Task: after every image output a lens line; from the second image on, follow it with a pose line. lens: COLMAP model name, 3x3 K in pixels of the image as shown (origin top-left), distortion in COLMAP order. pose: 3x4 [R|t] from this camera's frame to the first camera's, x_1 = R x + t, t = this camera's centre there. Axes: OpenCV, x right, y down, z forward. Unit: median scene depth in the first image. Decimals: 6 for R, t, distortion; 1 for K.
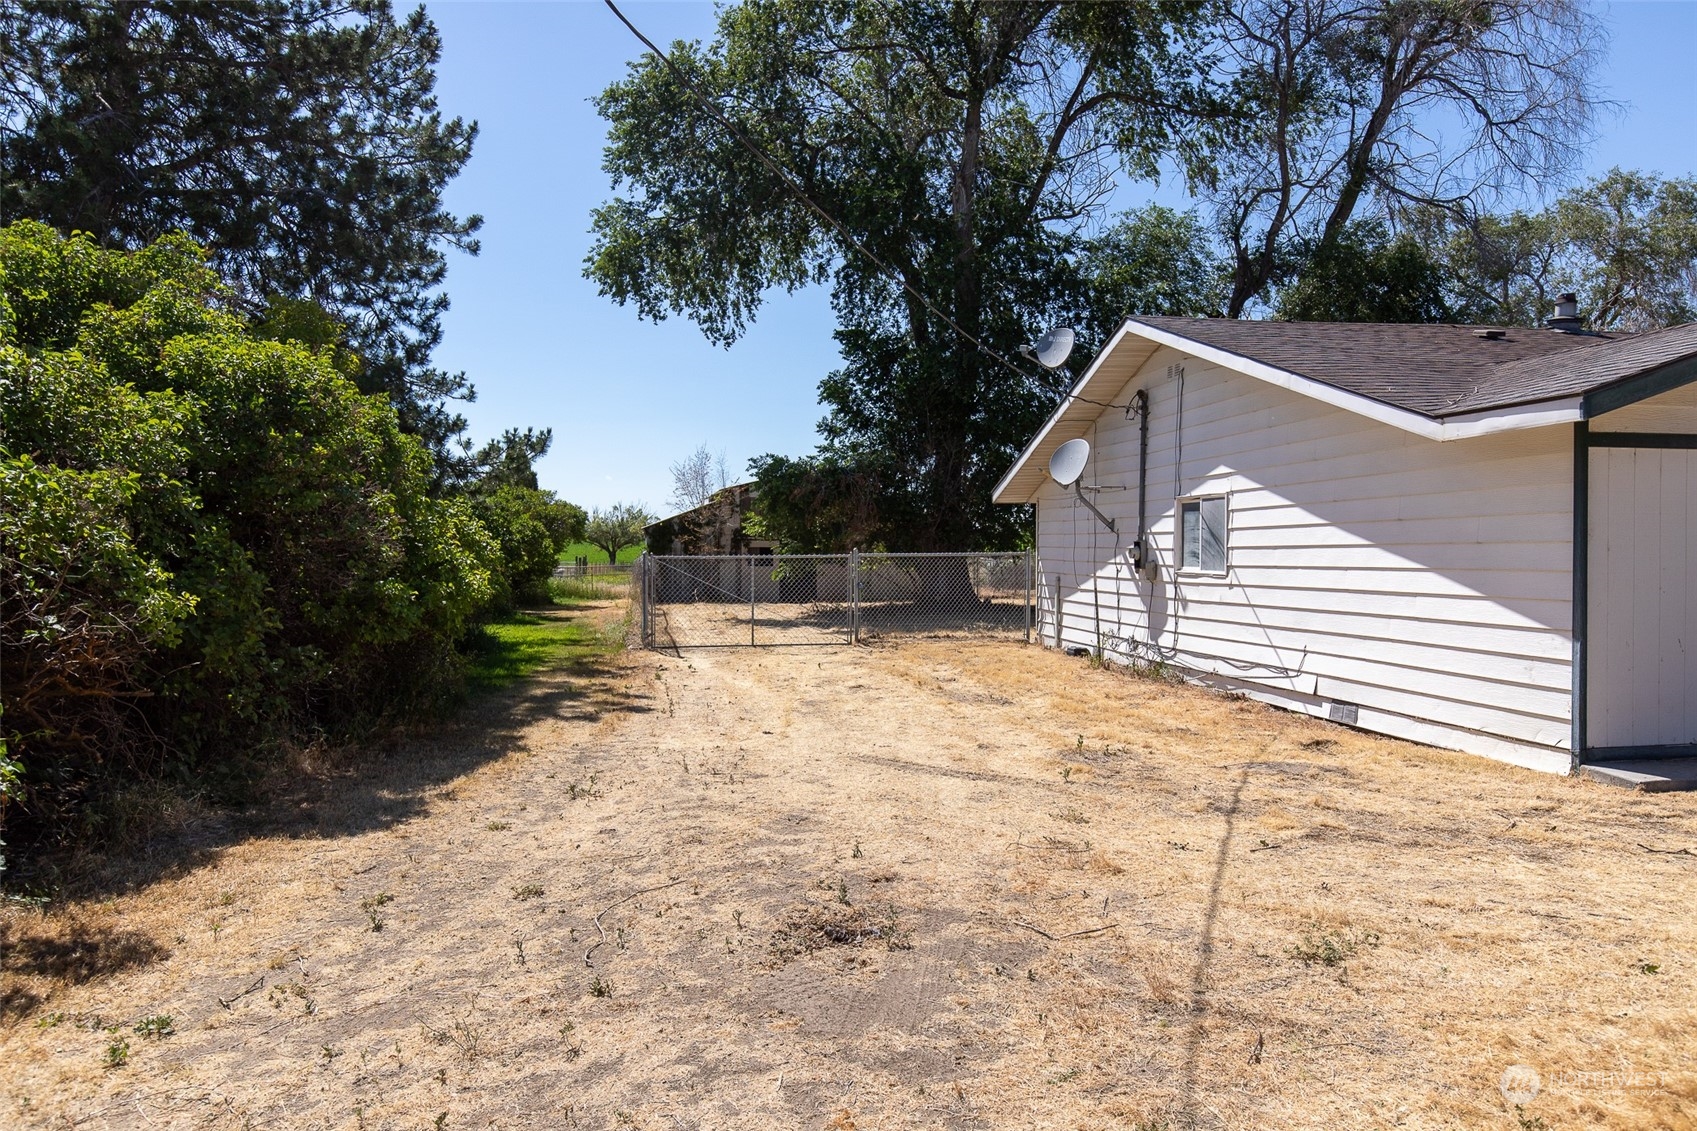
lens RADIAL K [[1117.5, 0, 841.4], [0, 1117.5, 574.7], [0, 0, 1]] dist [-0.004465, -0.001356]
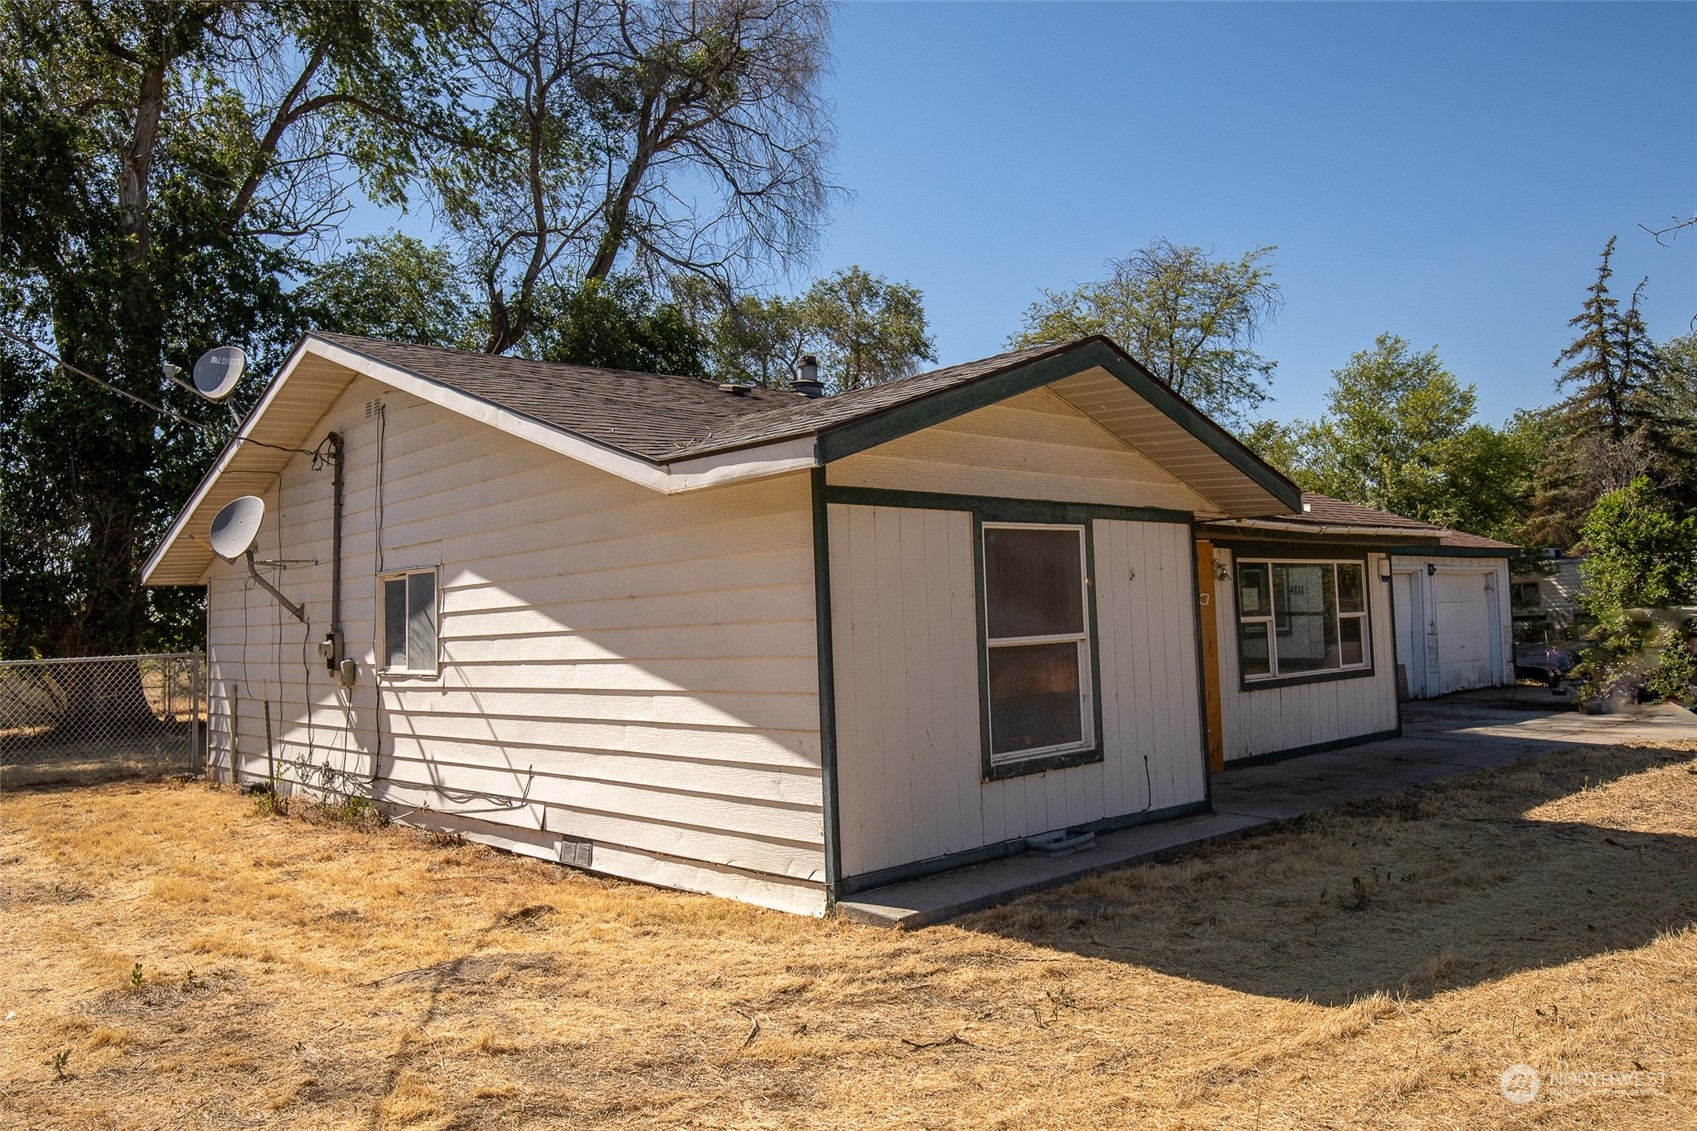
lens RADIAL K [[1246.4, 0, 840.0], [0, 1246.4, 548.1], [0, 0, 1]] dist [-0.008406, 0.002180]
pose [[0.833148, 0.006542, 0.553012, 0.075430], [0.046159, 0.995619, -0.081320, -0.003114], [-0.551121, 0.093278, 0.829195, 0.104766]]
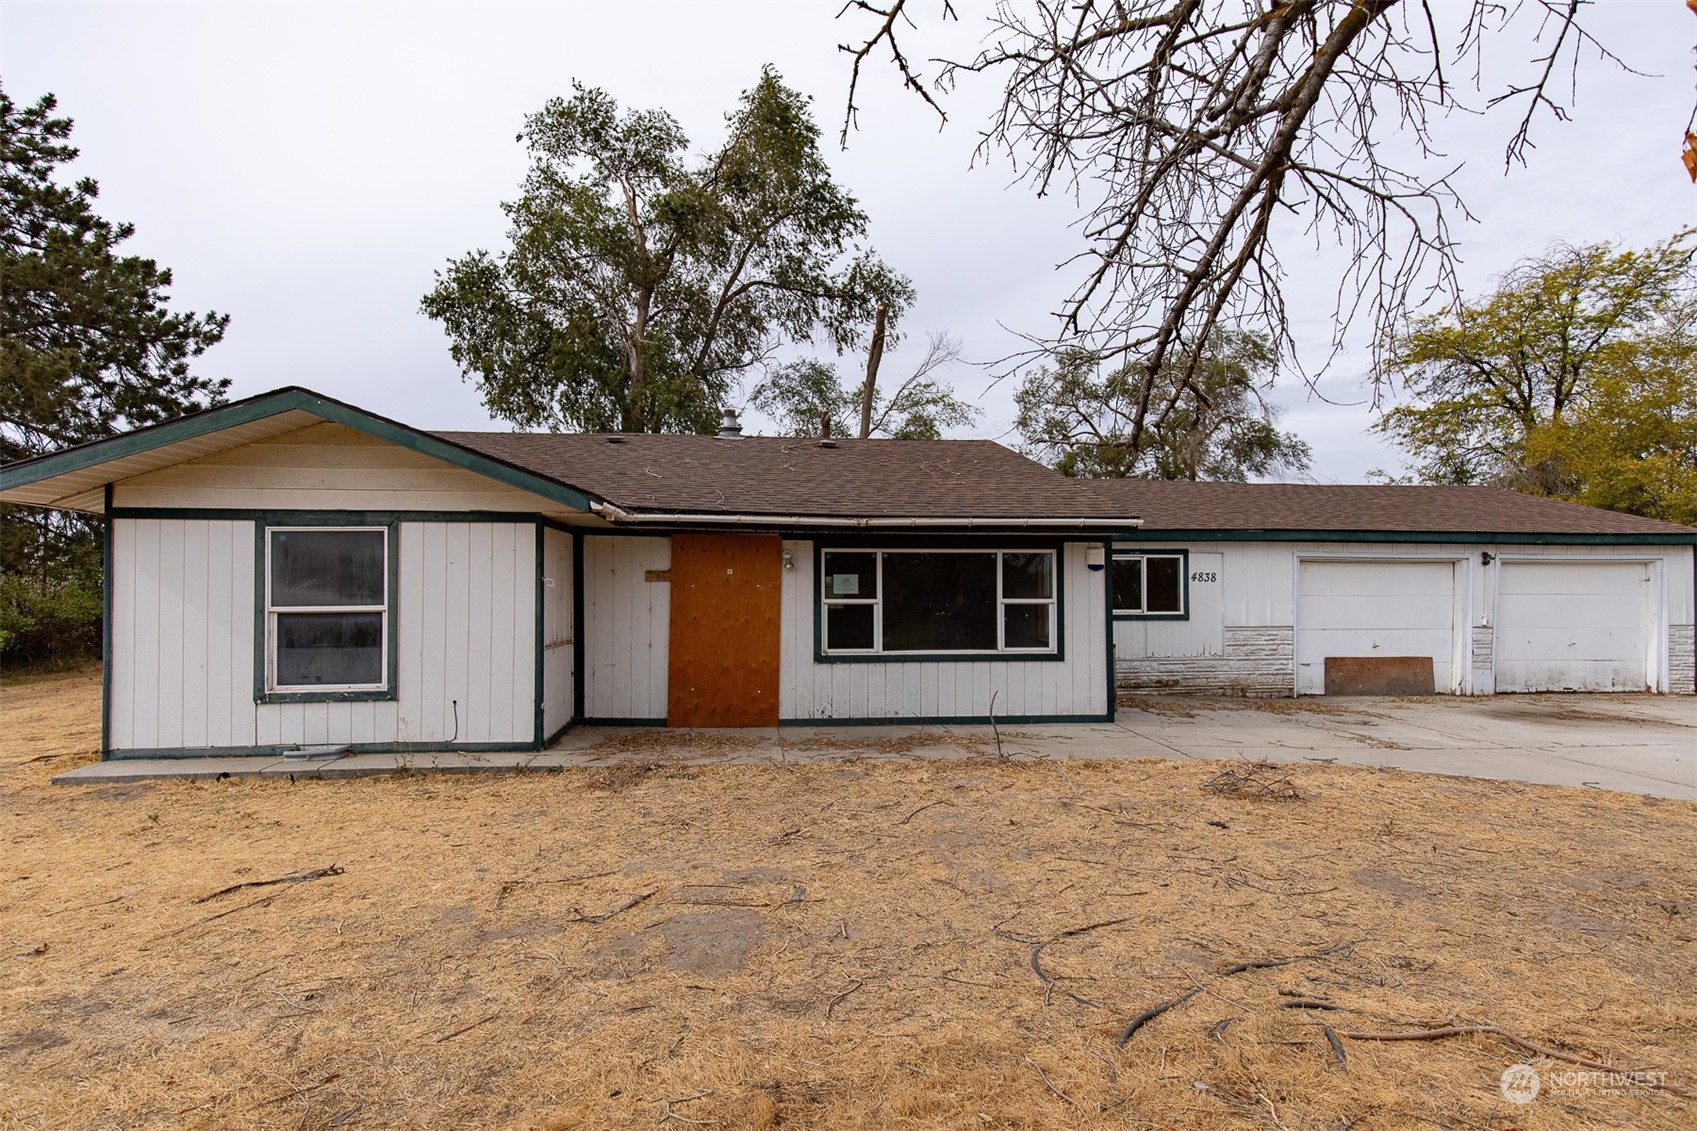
lens RADIAL K [[760.9, 0, 847.6], [0, 760.9, 584.1], [0, 0, 1]] dist [0.002325, 0.002693]
pose [[0.997702, -0.000340, -0.067759, 0.688212], [-0.002418, 0.999172, -0.040611, -0.001151], [0.067717, 0.040682, 0.996875, 0.070126]]
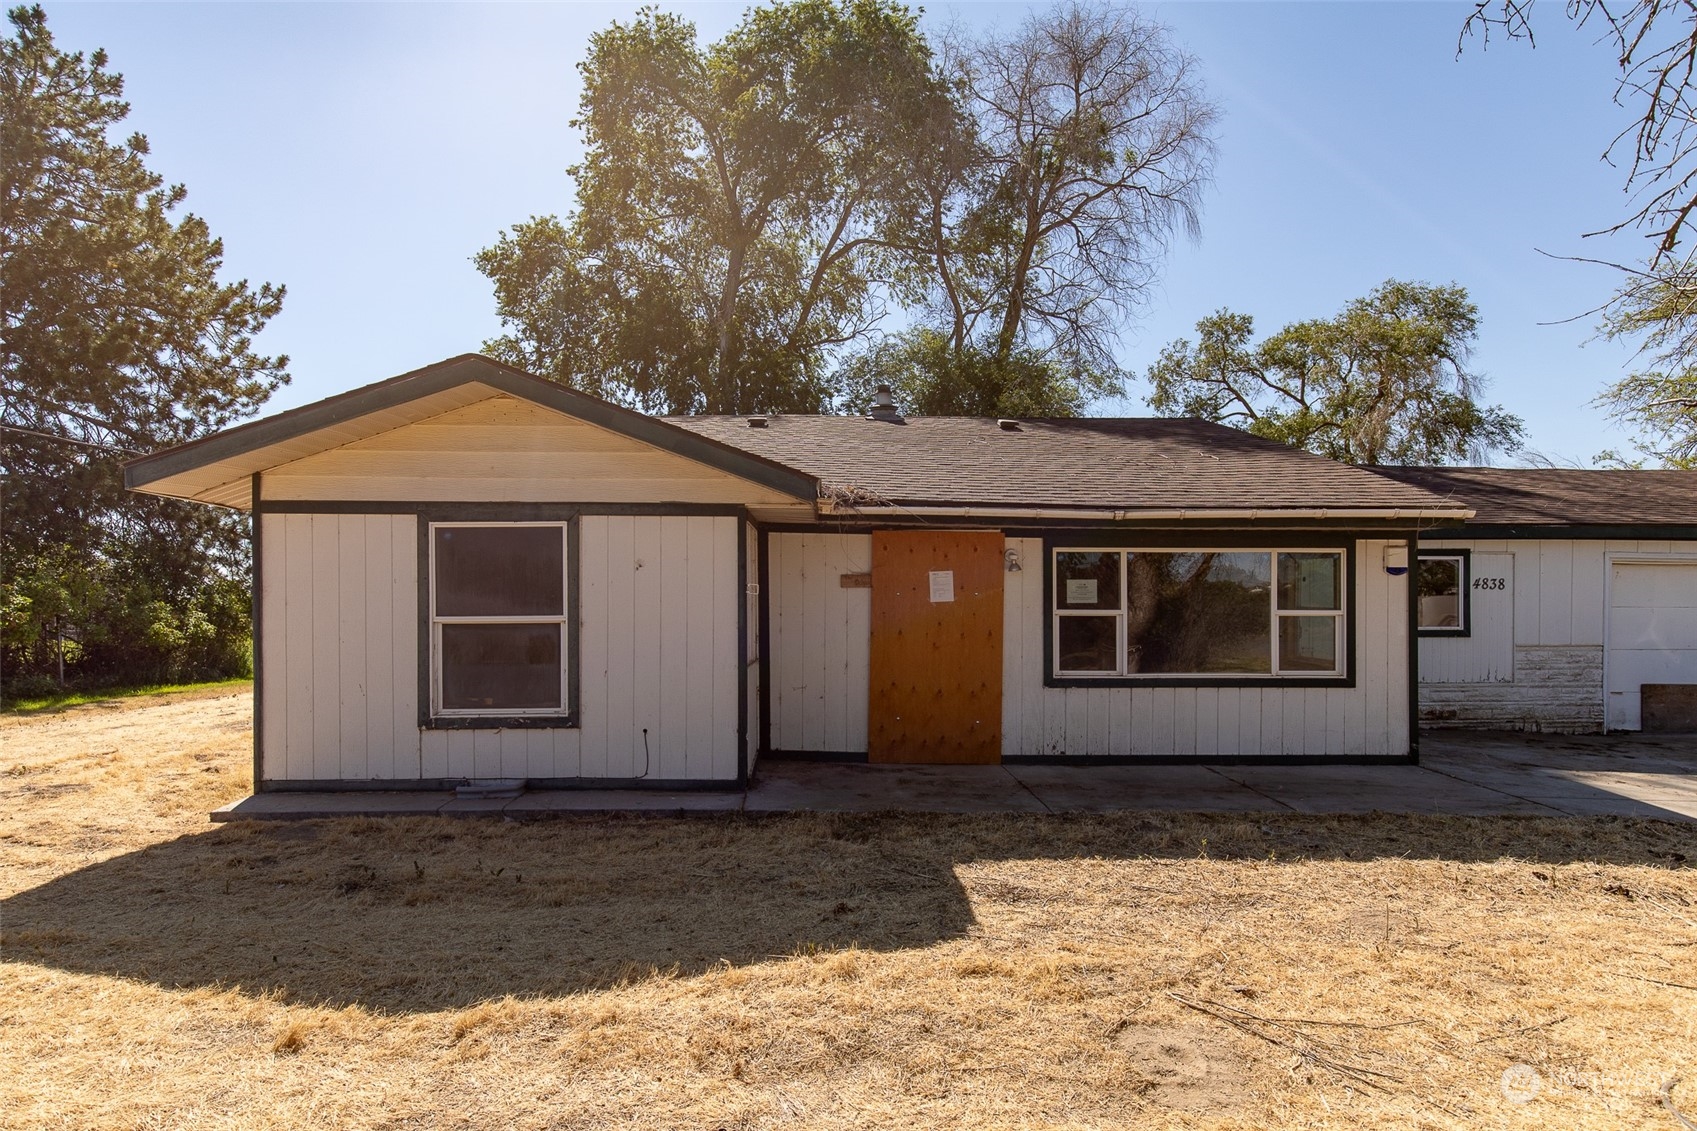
lens RADIAL K [[874.7, 0, 872.6], [0, 874.7, 600.1], [0, 0, 1]] dist [0.010916, -0.001785]
pose [[0.991425, 0.003422, -0.130635, 0.604692], [-0.007378, 0.999528, -0.029814, -0.001652], [0.130471, 0.030522, 0.990982, 0.086098]]
